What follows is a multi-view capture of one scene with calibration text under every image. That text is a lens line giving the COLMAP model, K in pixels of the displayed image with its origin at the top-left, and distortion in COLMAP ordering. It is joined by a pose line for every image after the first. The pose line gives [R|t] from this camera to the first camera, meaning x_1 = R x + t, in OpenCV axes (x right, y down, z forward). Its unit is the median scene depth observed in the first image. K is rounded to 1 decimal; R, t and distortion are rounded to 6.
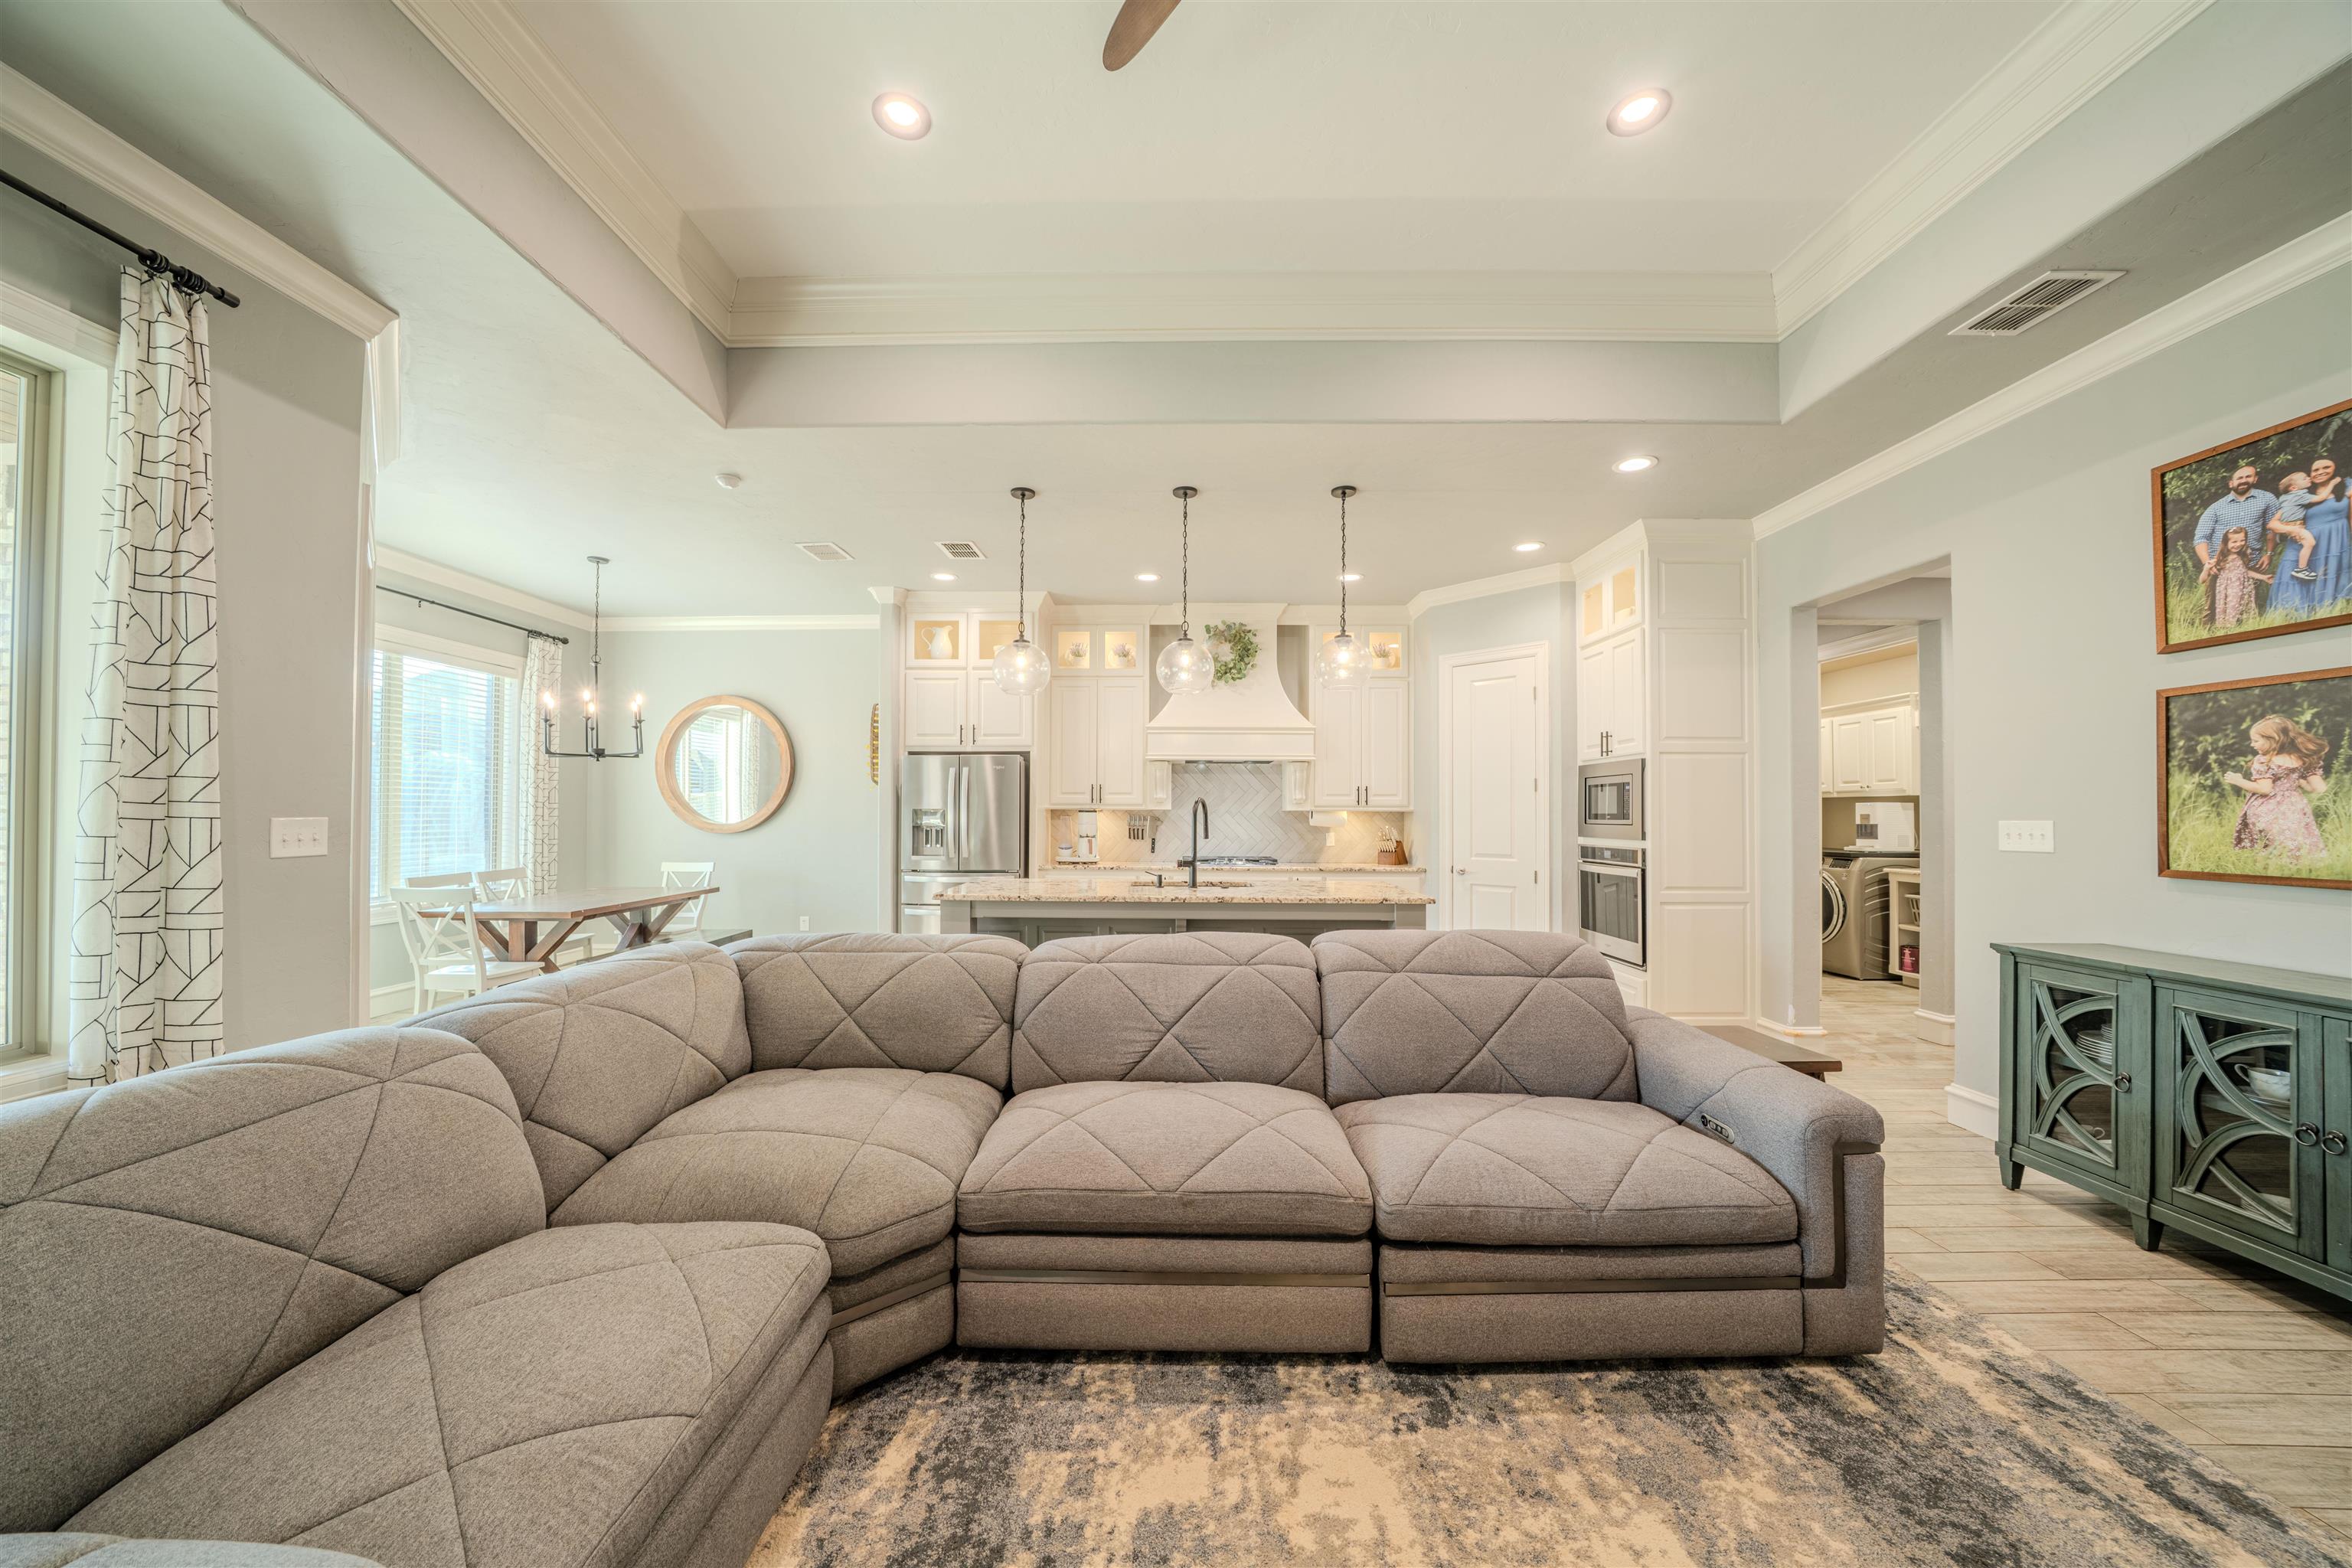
lens RADIAL K [[820.9, 0, 1166.7], [0, 820.9, 797.9], [0, 0, 1]] dist [-0.022225, 0.001498]
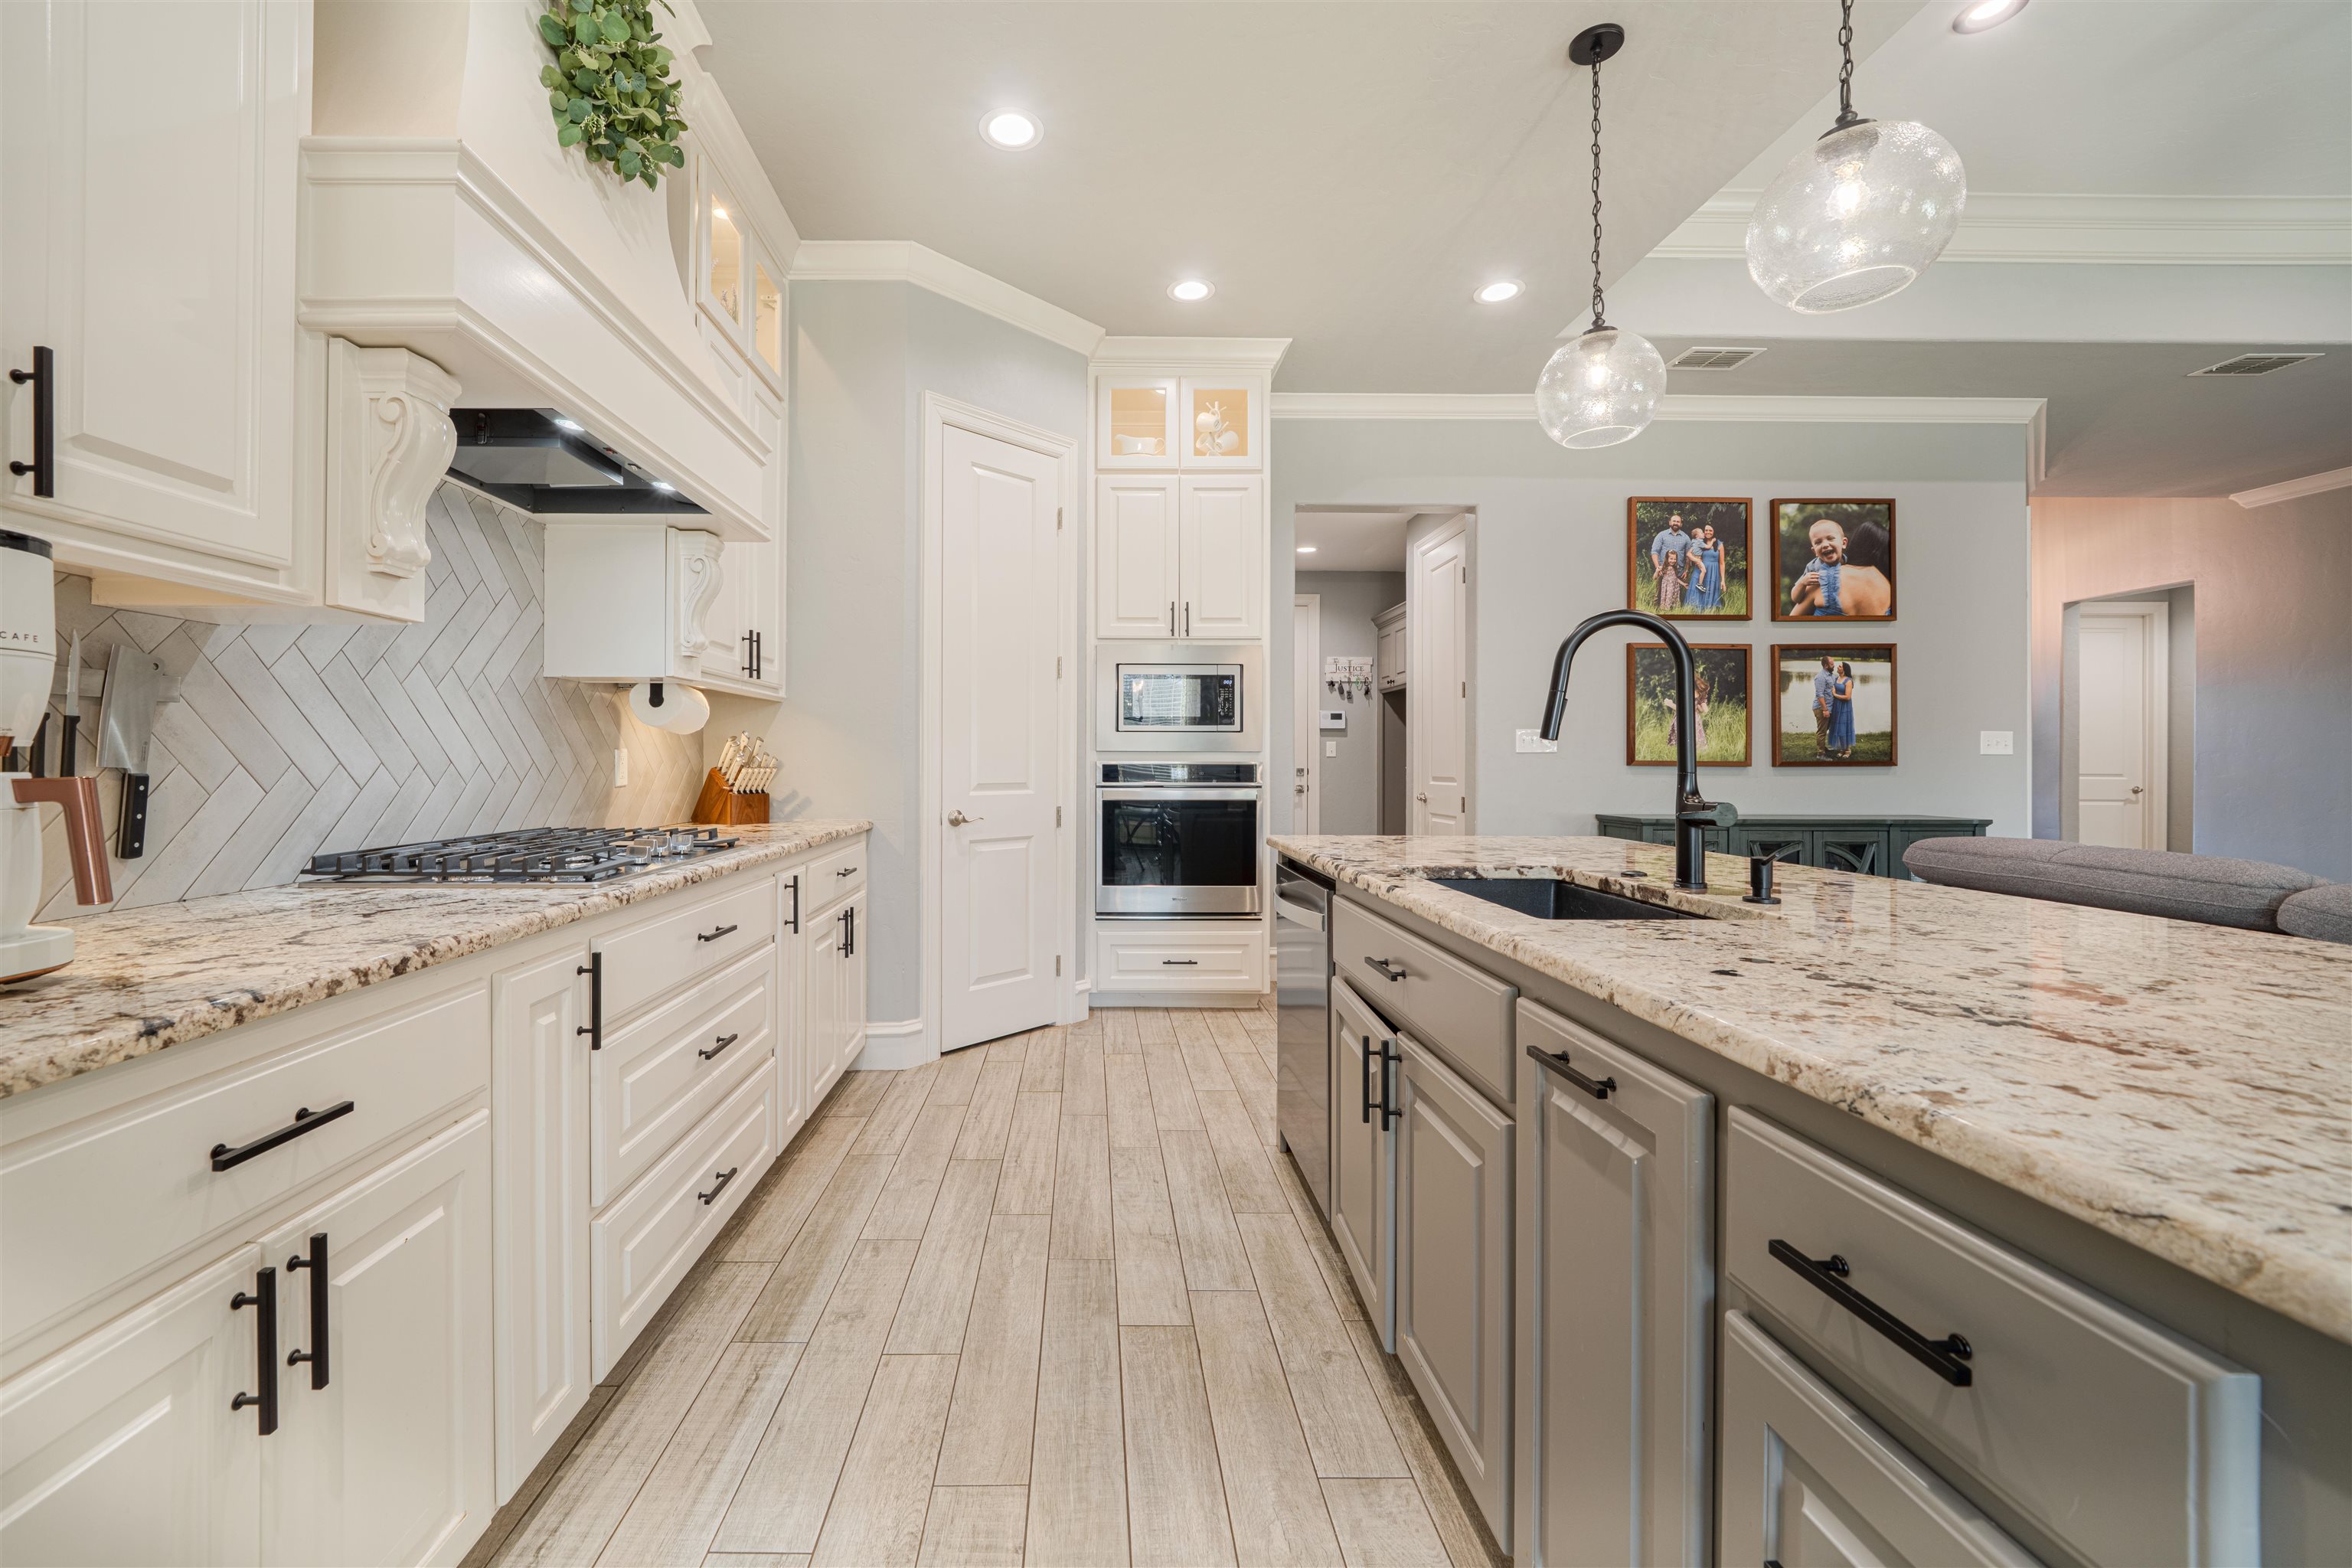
lens RADIAL K [[957.6, 0, 1098.5], [0, 957.6, 756.8], [0, 0, 1]] dist [-0.002273, -0.000450]
pose [[-0.020804, -0.001801, 0.999782, -0.574262], [-0.023272, 0.999728, 0.001317, 0.105261], [-0.999513, -0.023239, -0.020841, 2.079988]]
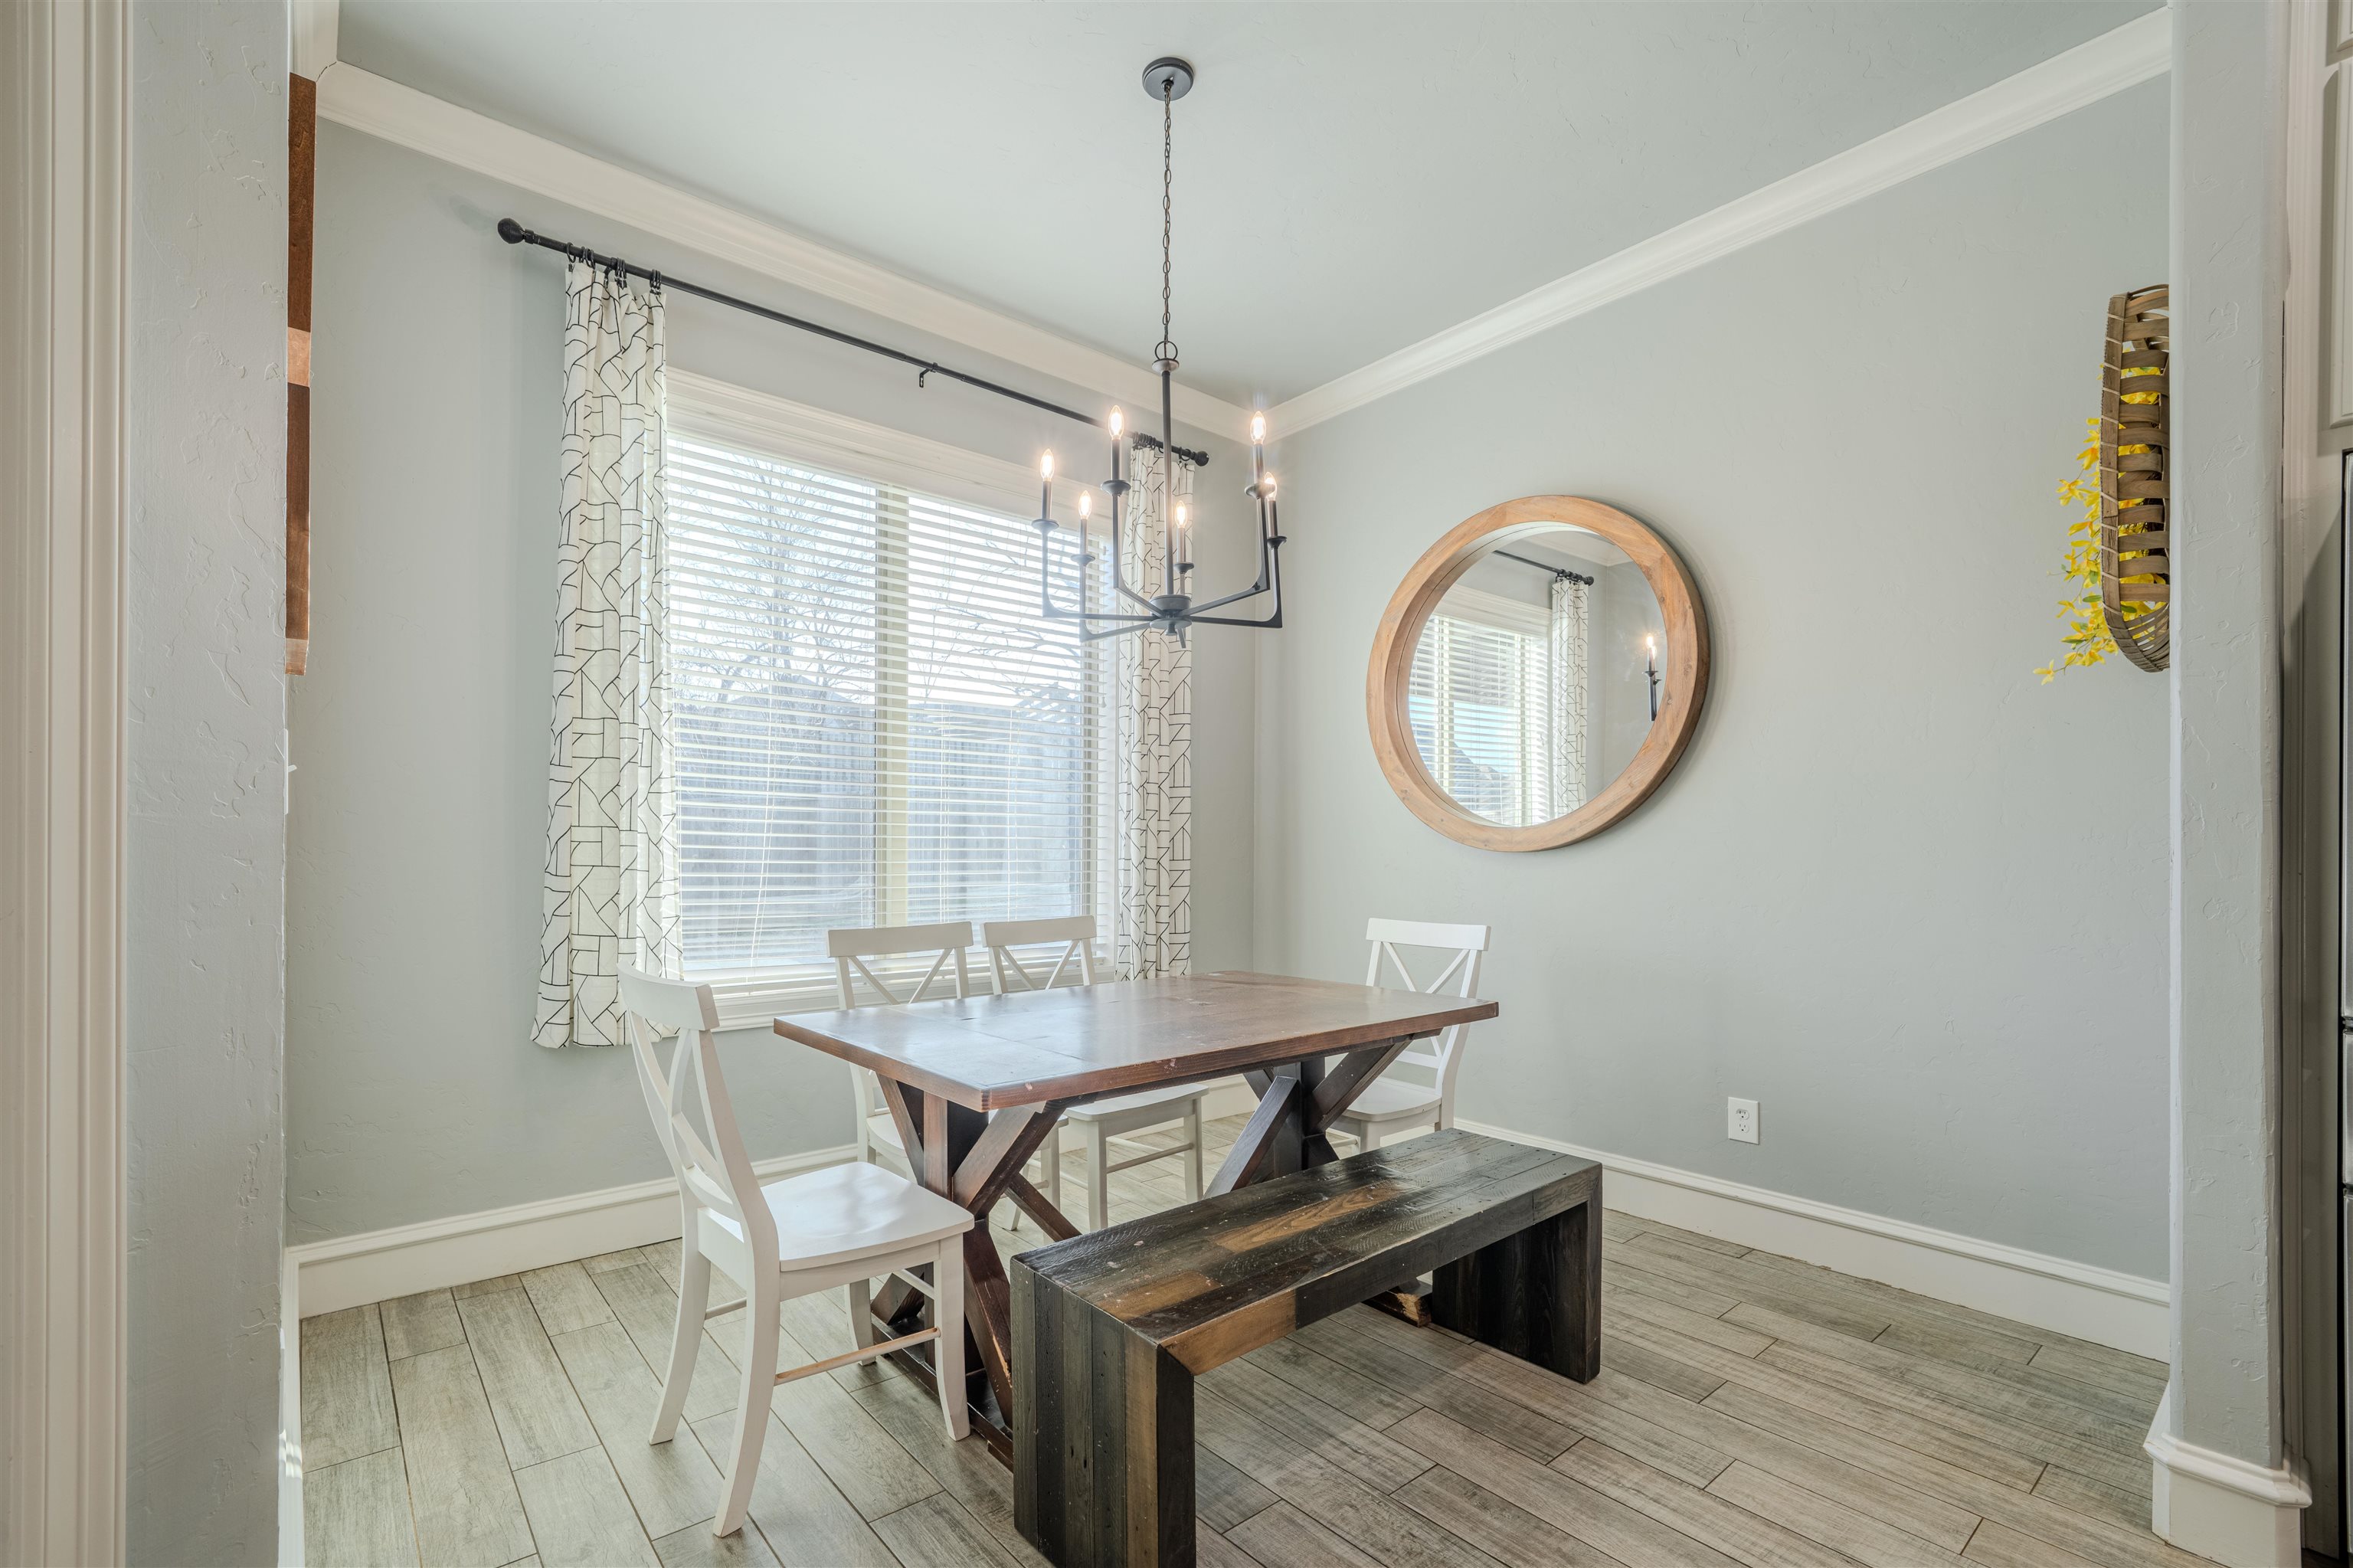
lens RADIAL K [[1012.4, 0, 1107.3], [0, 1012.4, 845.7], [0, 0, 1]] dist [-0.009347, 0.004339]
pose [[0.631497, 0.000572, -0.775378, -0.741835], [0.009897, 0.999912, 0.008799, 0.088176], [0.775315, -0.013230, 0.631436, 1.387509]]
